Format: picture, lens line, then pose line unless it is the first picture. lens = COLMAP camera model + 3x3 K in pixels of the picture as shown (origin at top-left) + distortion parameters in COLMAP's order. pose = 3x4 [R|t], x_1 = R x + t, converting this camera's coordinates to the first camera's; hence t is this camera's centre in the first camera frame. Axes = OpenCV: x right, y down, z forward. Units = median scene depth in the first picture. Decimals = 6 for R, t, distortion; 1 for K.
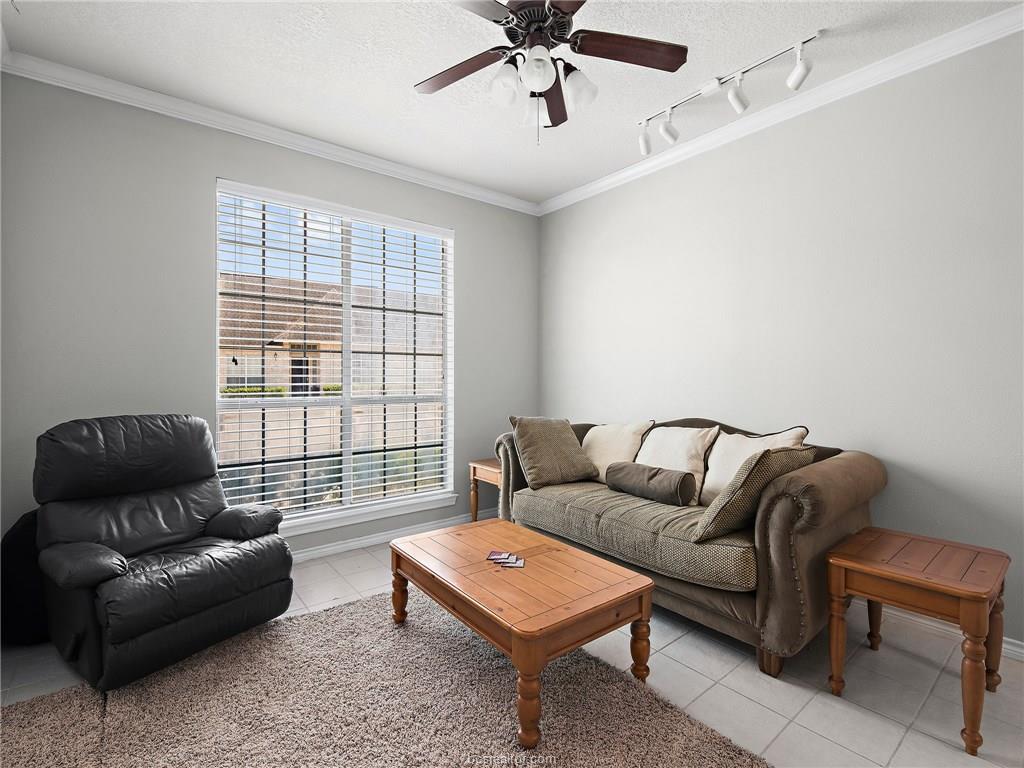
lens RADIAL K [[488.0, 0, 540.9], [0, 488.0, 382.4], [0, 0, 1]] dist [0.002130, -0.013098]
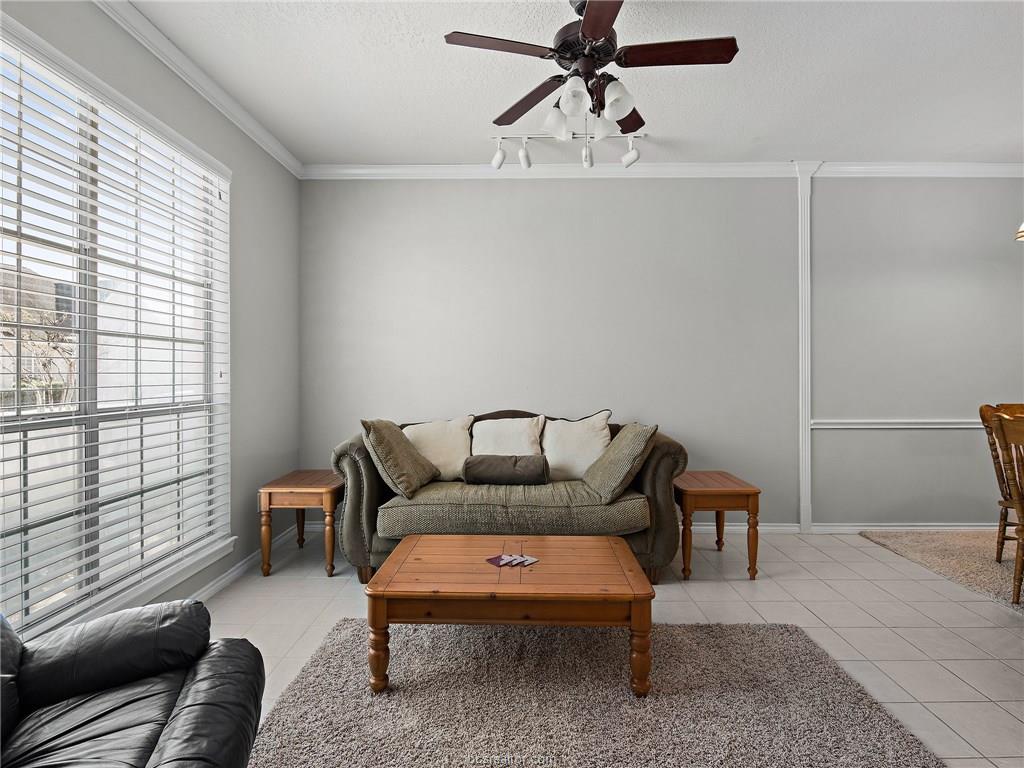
lens RADIAL K [[488.0, 0, 540.9], [0, 488.0, 382.4], [0, 0, 1]] dist [0.002130, -0.013098]
pose [[0.630771, -0.014428, 0.775835, -0.587528], [0.009746, 0.999896, 0.010670, -0.003830], [-0.775908, 0.000831, 0.630846, 0.251432]]
